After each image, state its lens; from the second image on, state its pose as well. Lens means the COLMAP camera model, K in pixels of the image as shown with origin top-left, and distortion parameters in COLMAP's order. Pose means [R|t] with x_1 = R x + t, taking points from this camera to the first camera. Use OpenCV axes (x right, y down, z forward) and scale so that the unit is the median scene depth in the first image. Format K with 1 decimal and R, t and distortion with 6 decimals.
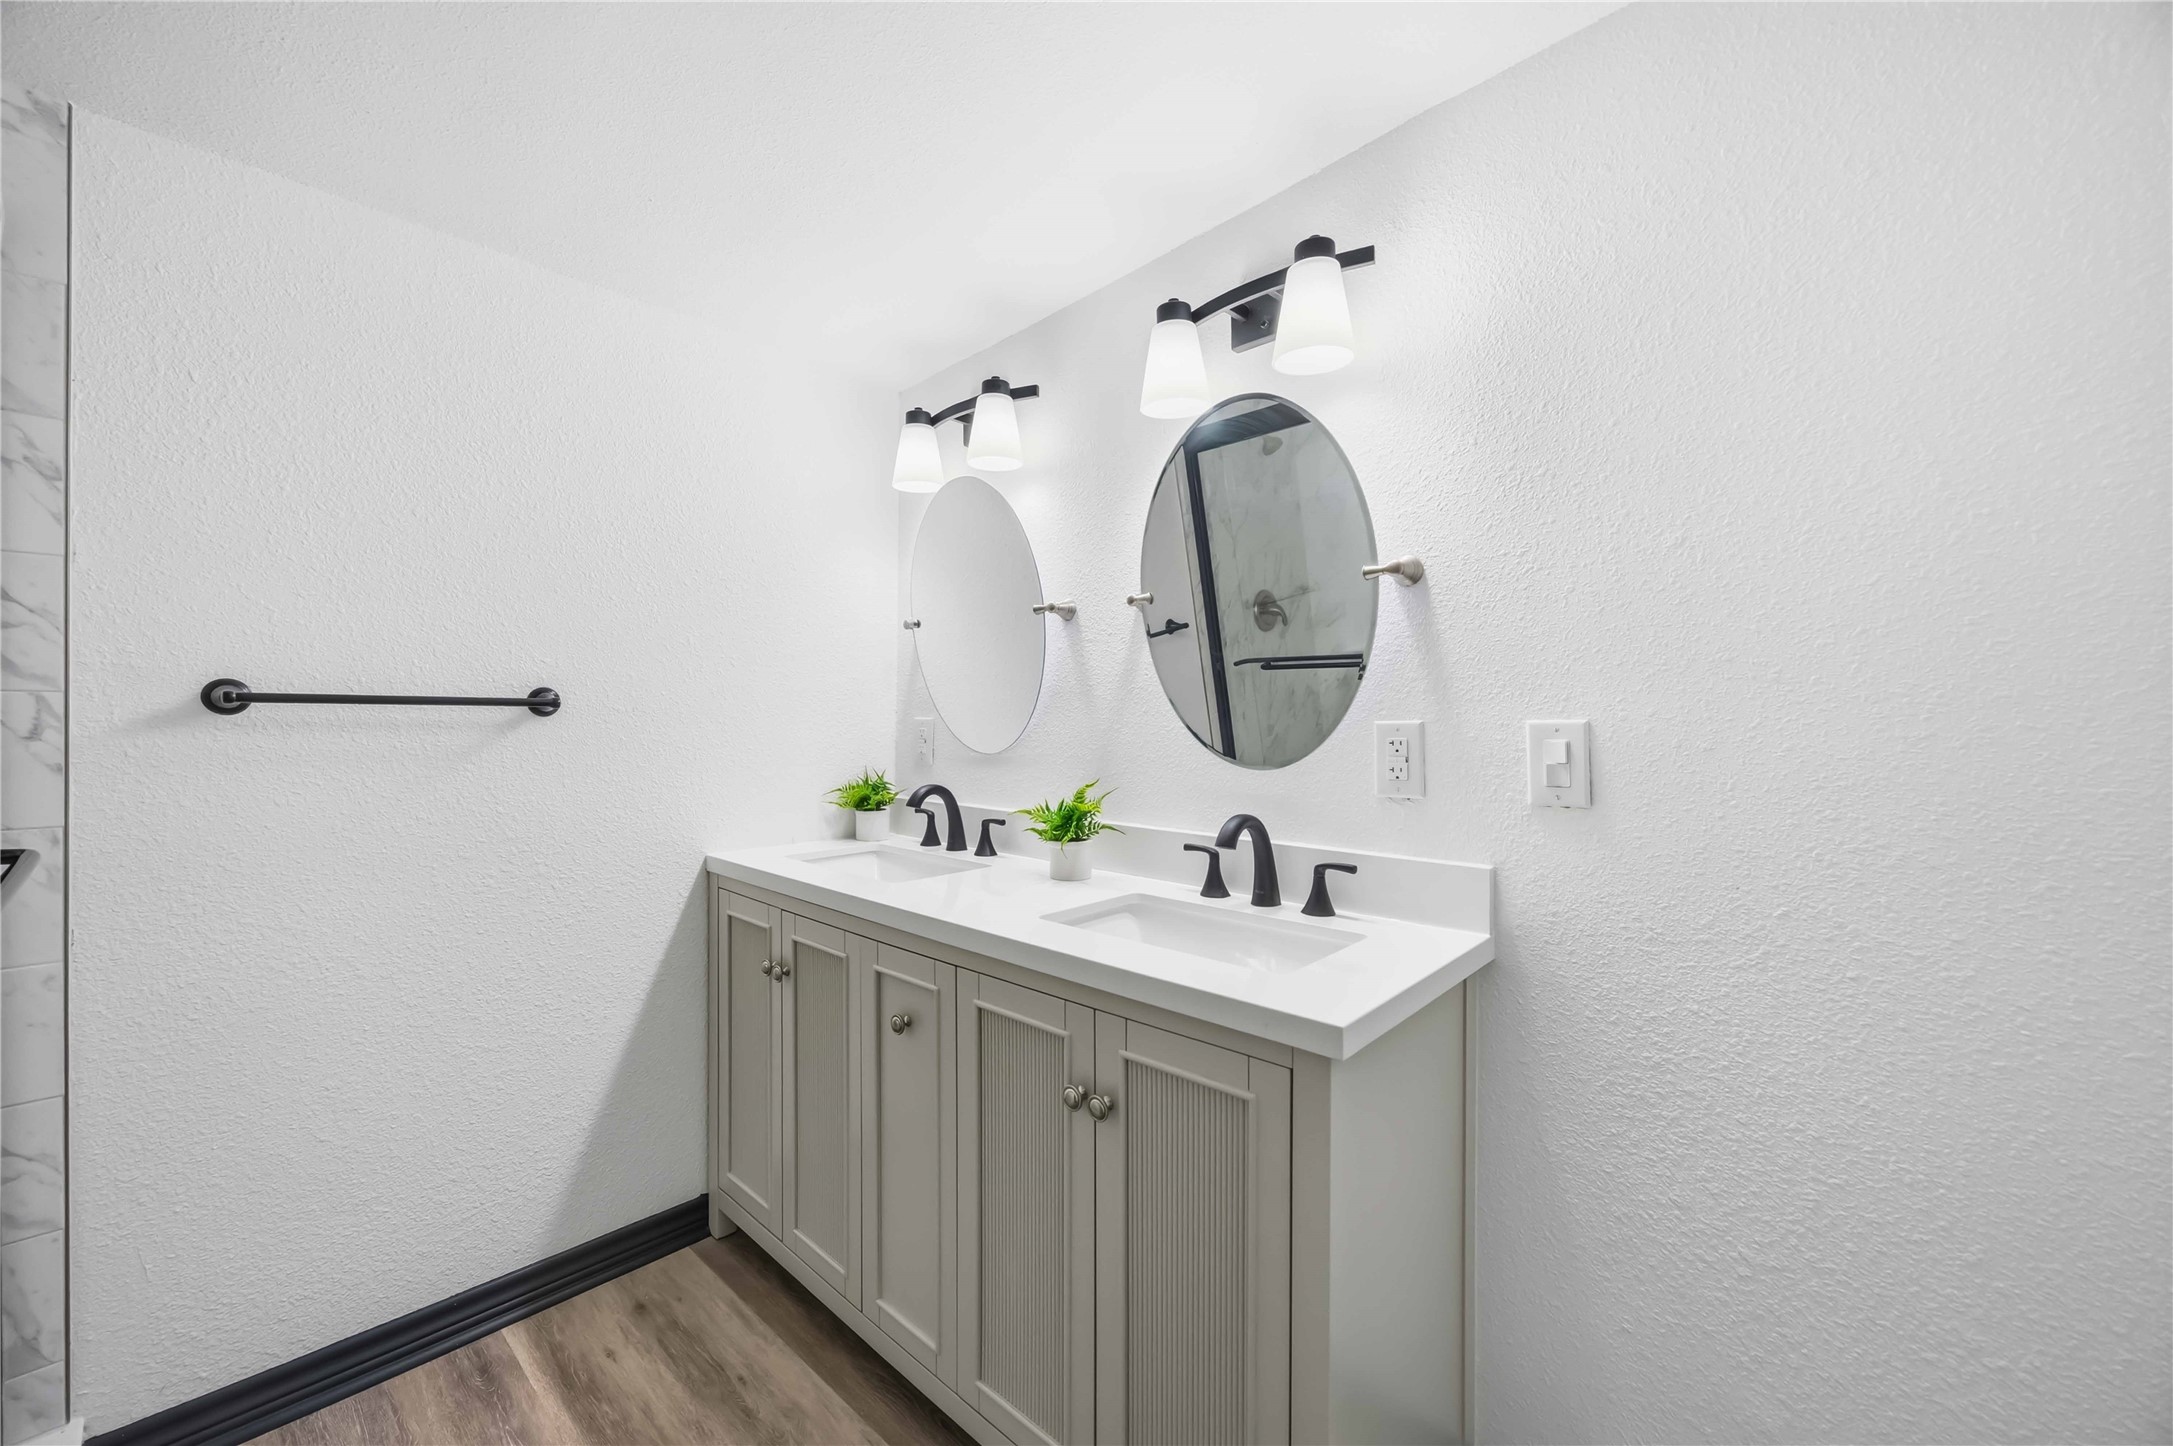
lens RADIAL K [[829.6, 0, 1084.8], [0, 829.6, 720.6], [0, 0, 1]] dist [-0.001600, -0.000146]
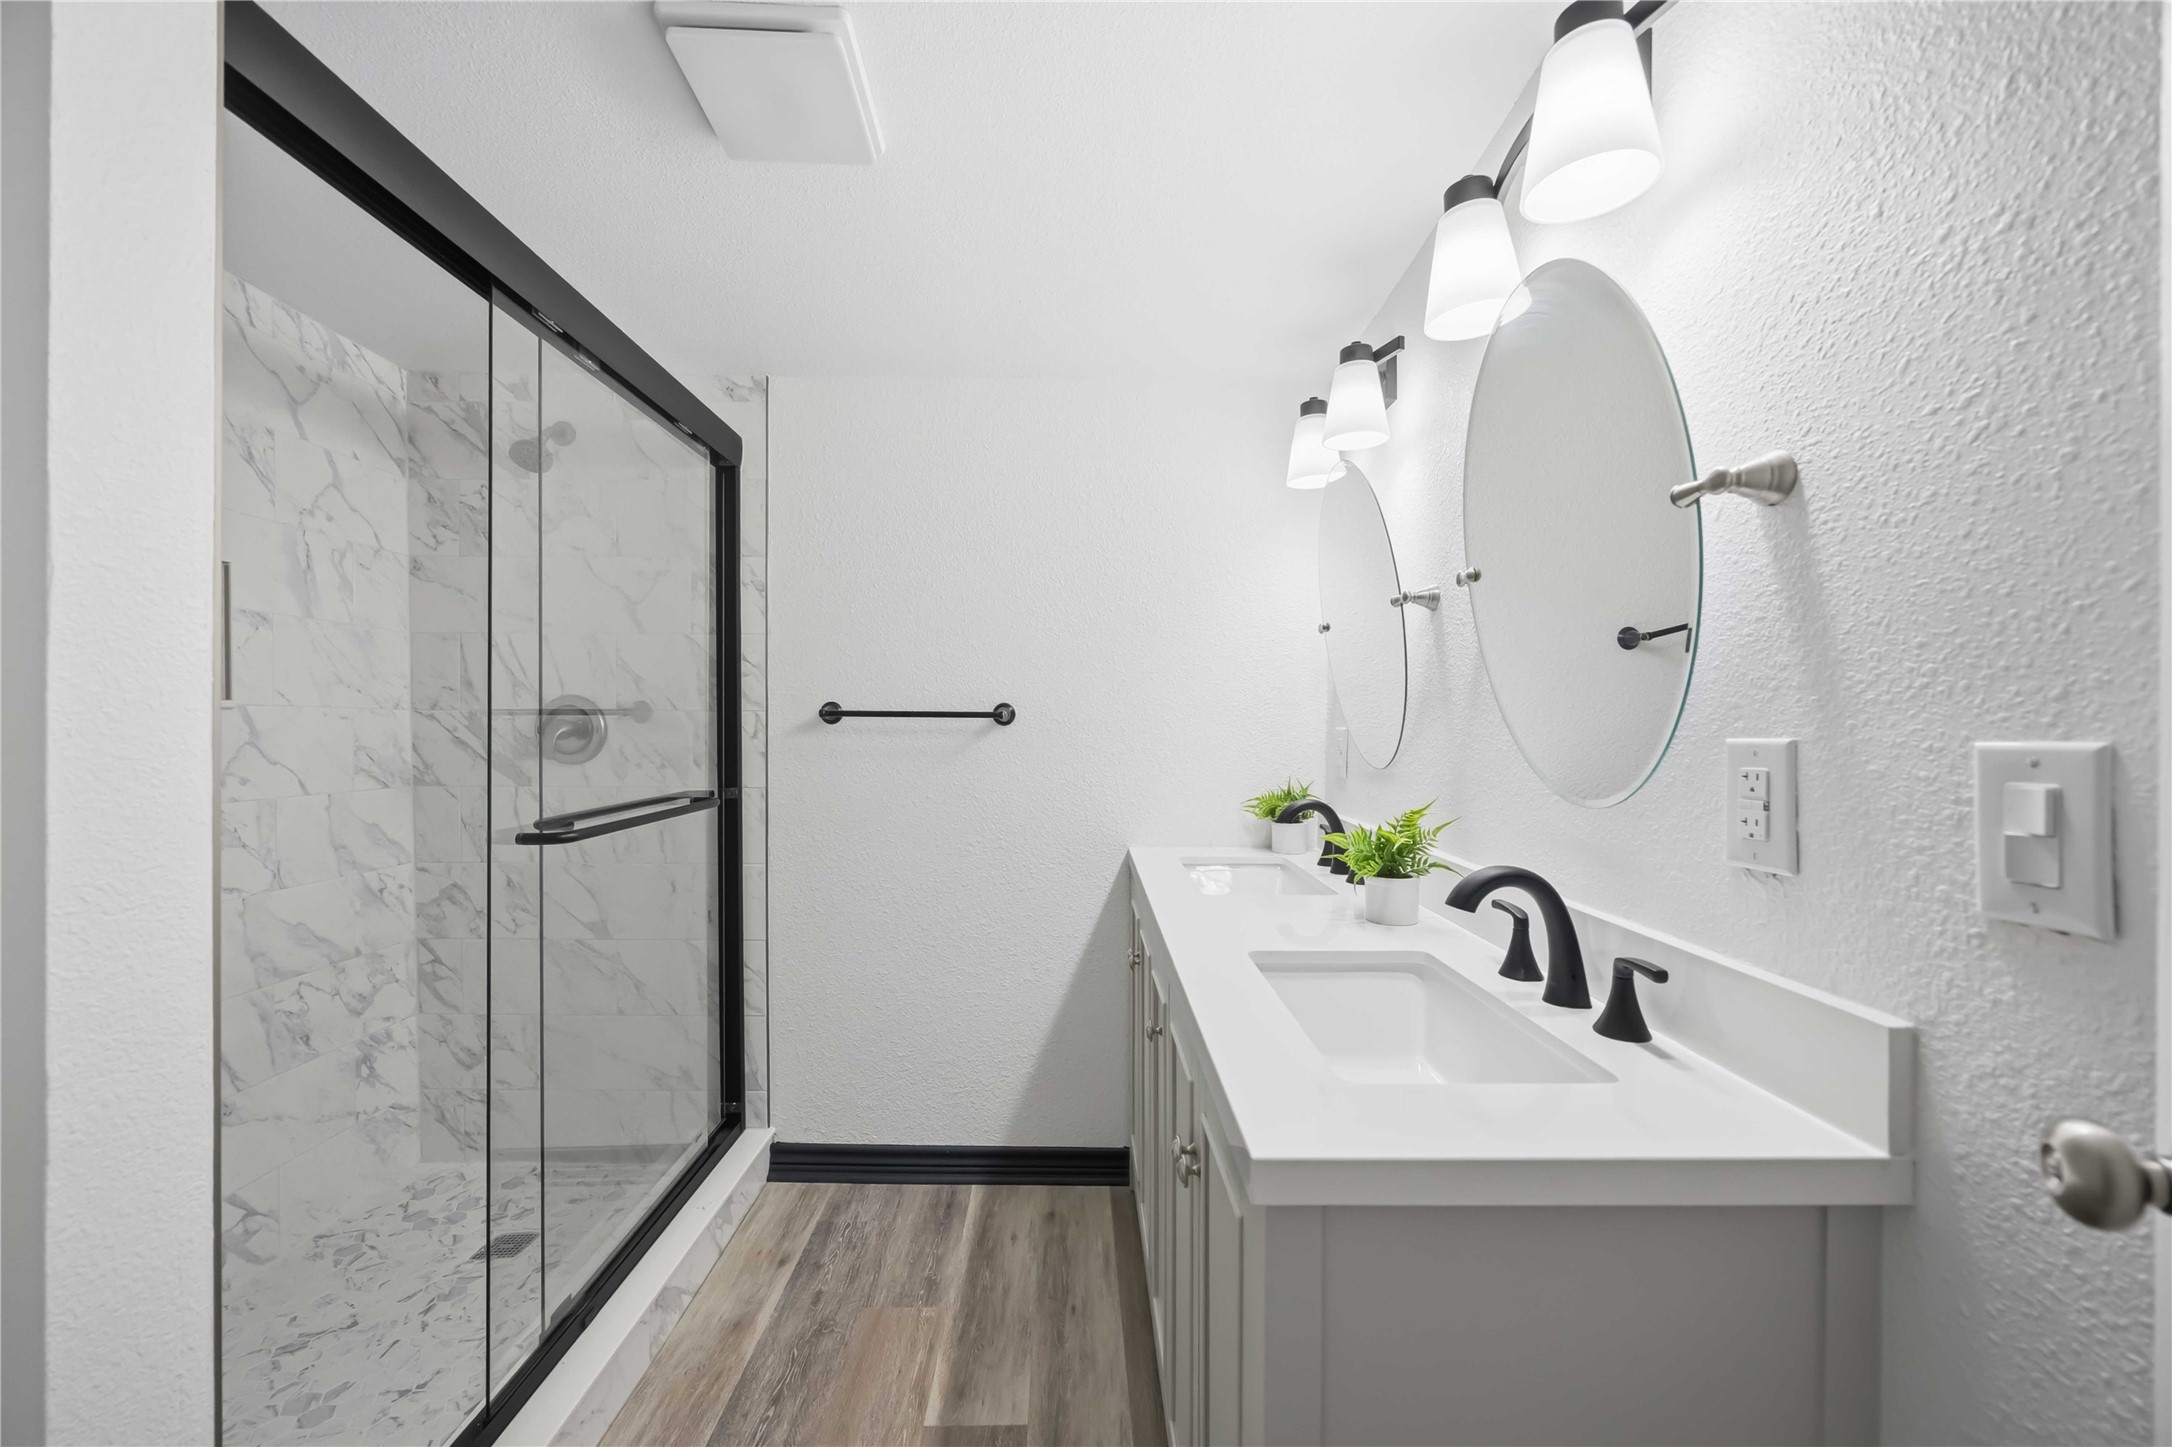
lens RADIAL K [[837.7, 0, 1080.8], [0, 837.7, 729.5], [0, 0, 1]] dist [-0.002128, -0.000025]
pose [[0.681778, 0.006377, -0.731531, 0.474099], [-0.004839, 0.999979, 0.004208, -0.006175], [0.731543, 0.000671, 0.681795, 0.247103]]
